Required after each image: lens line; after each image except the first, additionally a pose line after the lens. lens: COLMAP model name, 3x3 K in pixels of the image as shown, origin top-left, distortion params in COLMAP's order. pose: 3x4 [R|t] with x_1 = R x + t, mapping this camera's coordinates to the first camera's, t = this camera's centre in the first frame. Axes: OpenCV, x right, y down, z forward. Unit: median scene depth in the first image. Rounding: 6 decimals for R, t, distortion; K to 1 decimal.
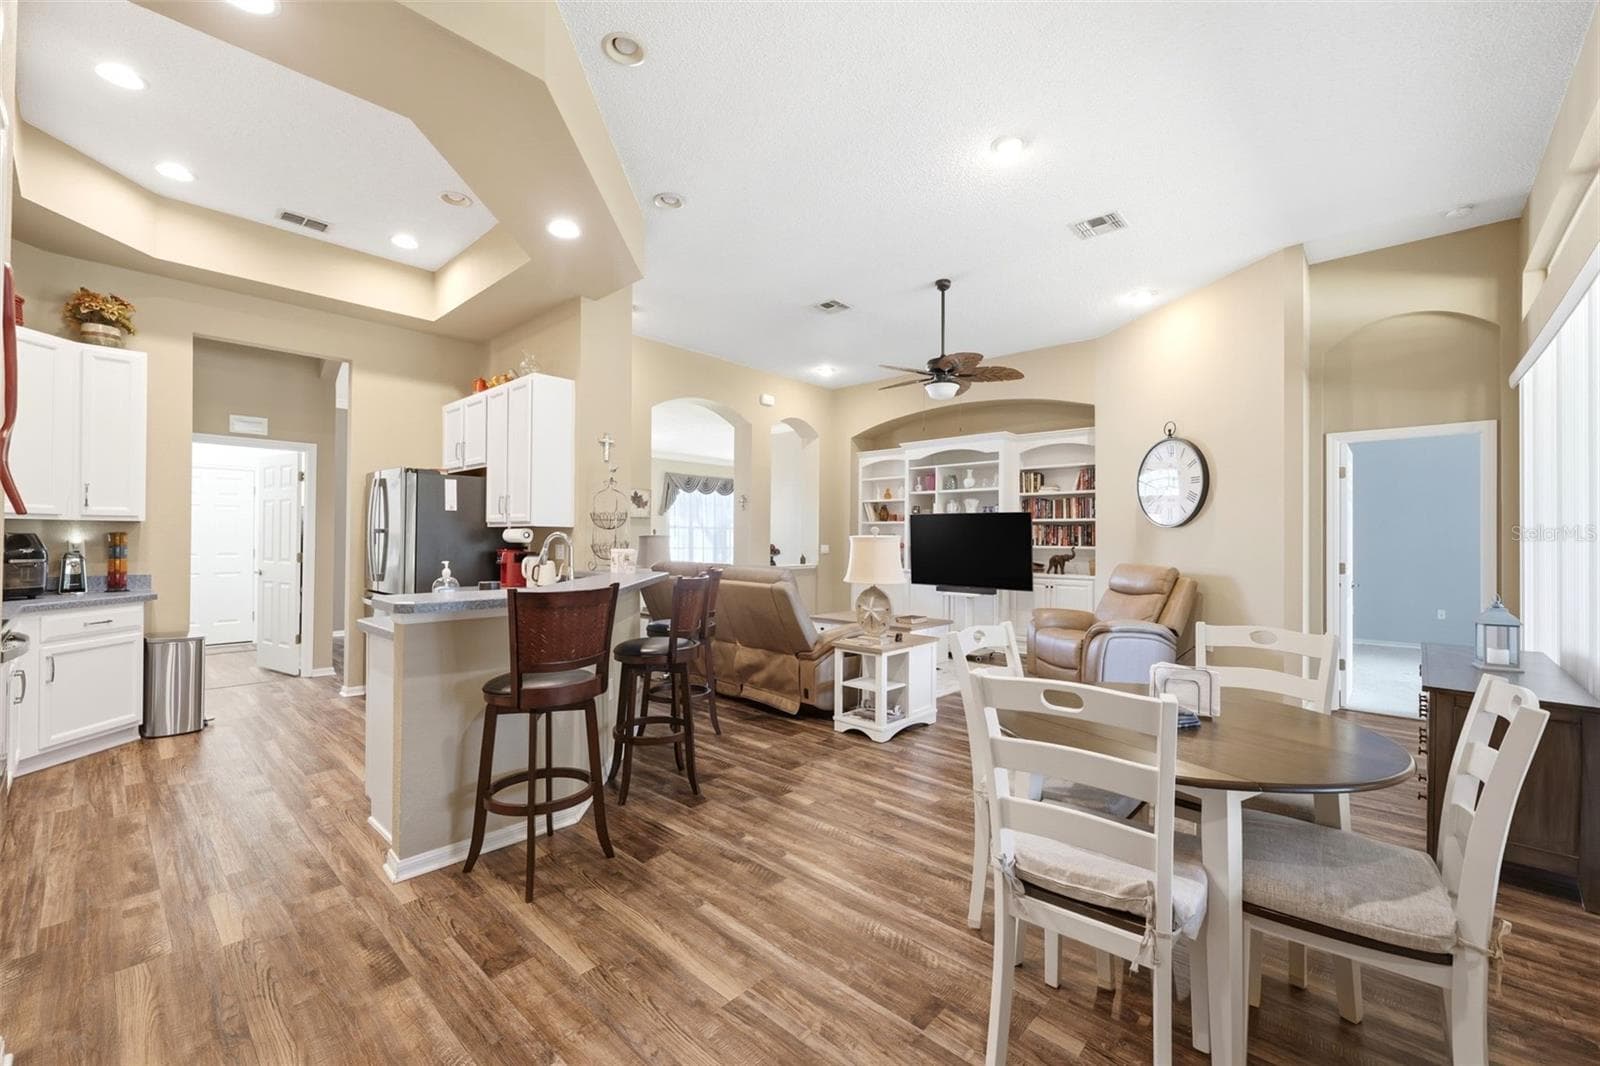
lens RADIAL K [[649.8, 0, 800.0], [0, 649.8, 533.0], [0, 0, 1]] dist [-0.001624, -0.000163]
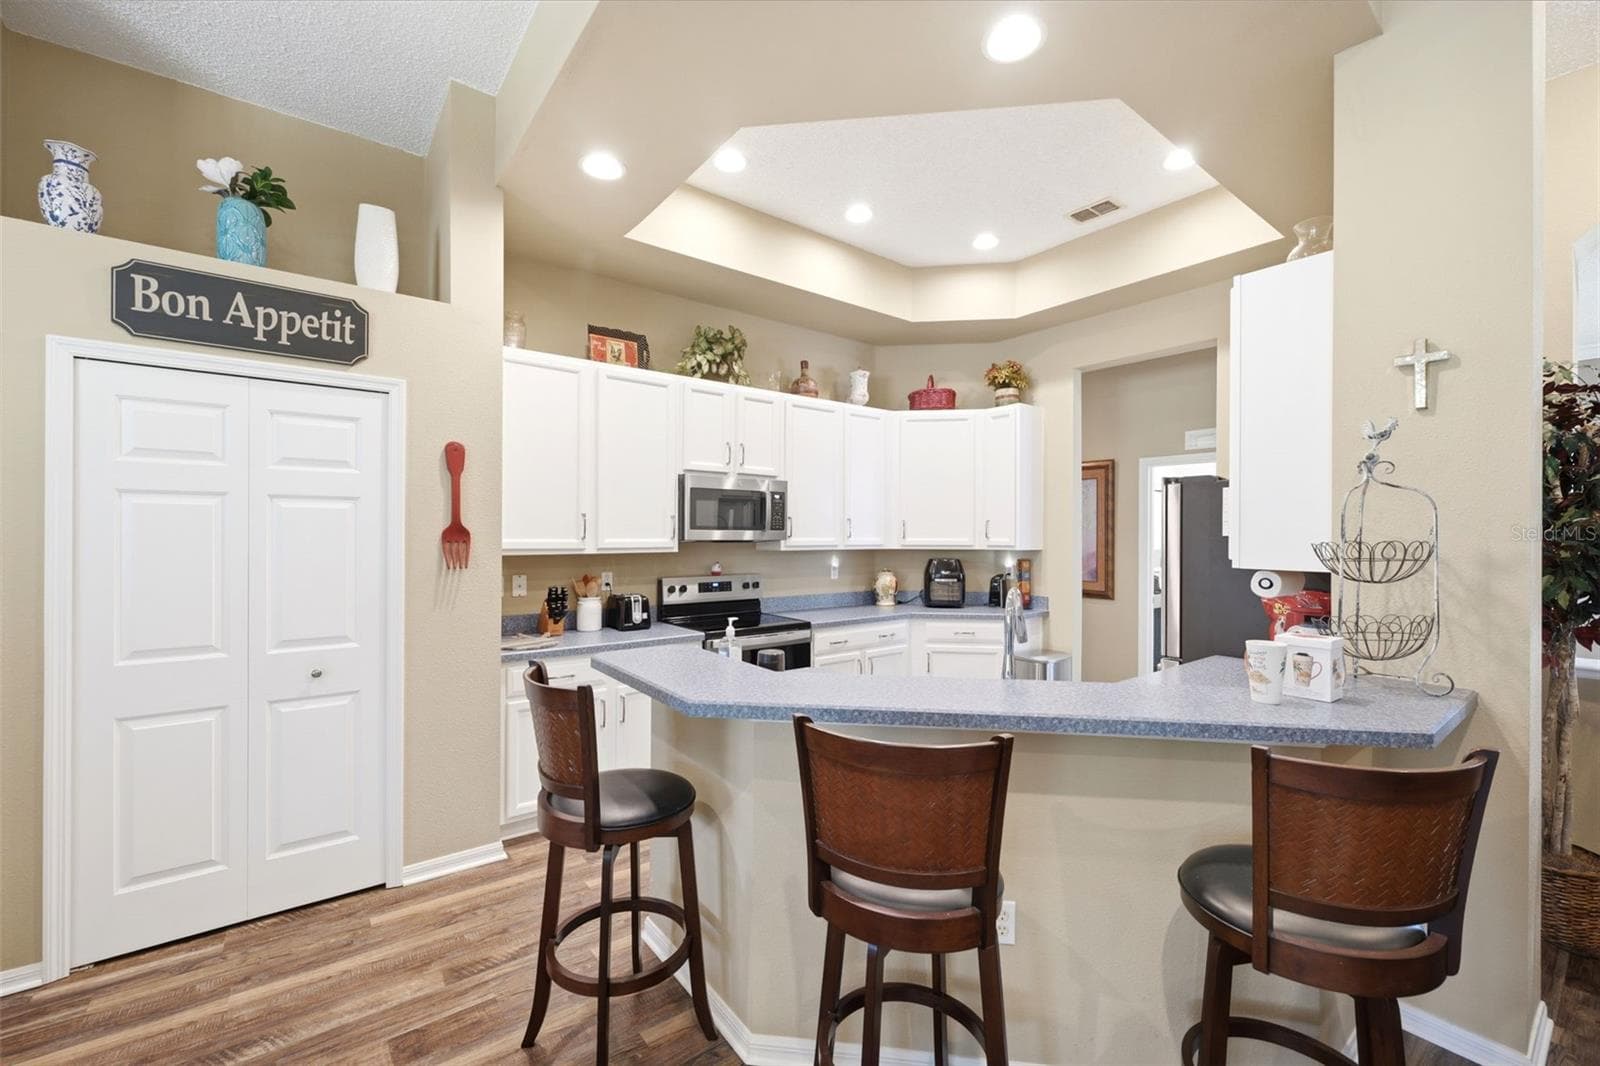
lens RADIAL K [[649.8, 0, 800.0], [0, 649.8, 533.0], [0, 0, 1]] dist [-0.001624, -0.000163]
pose [[-0.176635, -0.009196, -0.984234, 0.196935], [0.003333, 0.999945, -0.009941, -0.041578], [0.984271, -0.005036, -0.176594, 0.877025]]
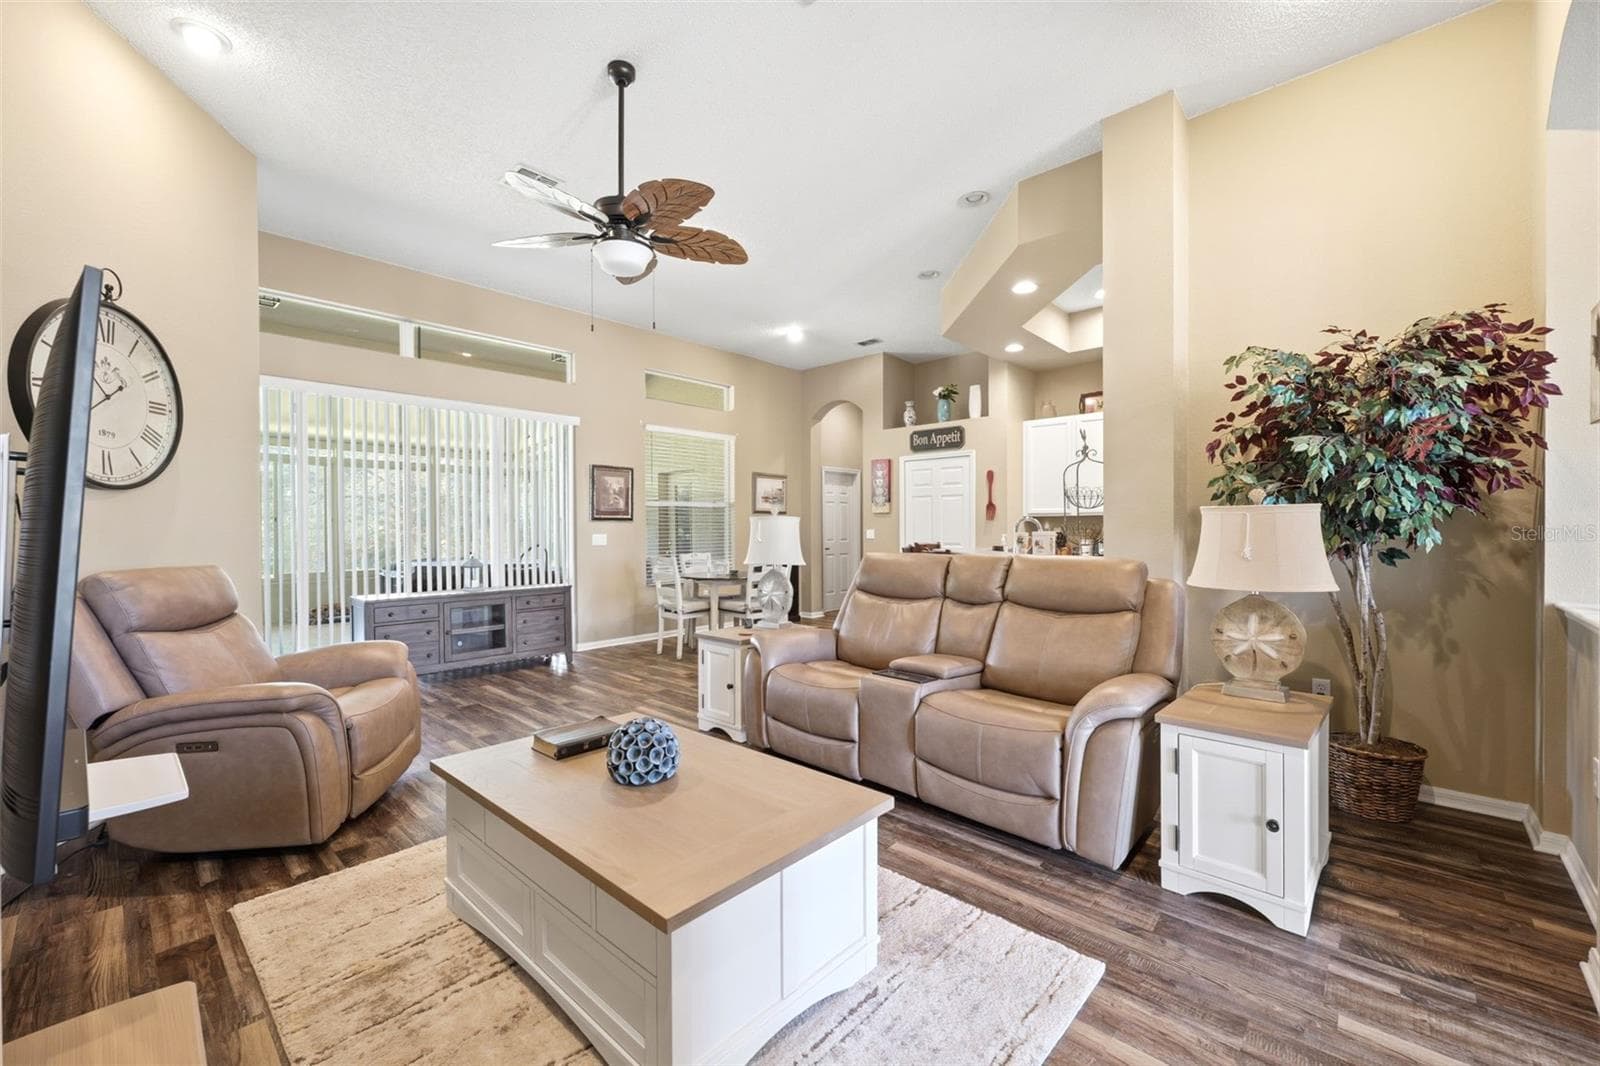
lens RADIAL K [[649.8, 0, 800.0], [0, 649.8, 533.0], [0, 0, 1]] dist [-0.001624, -0.000163]
pose [[-0.999998, 0.001846, 0.000731, 0.181930], [0.001845, 0.999997, -0.001423, -0.032459], [-0.000734, -0.001422, -0.999999, 1.057081]]
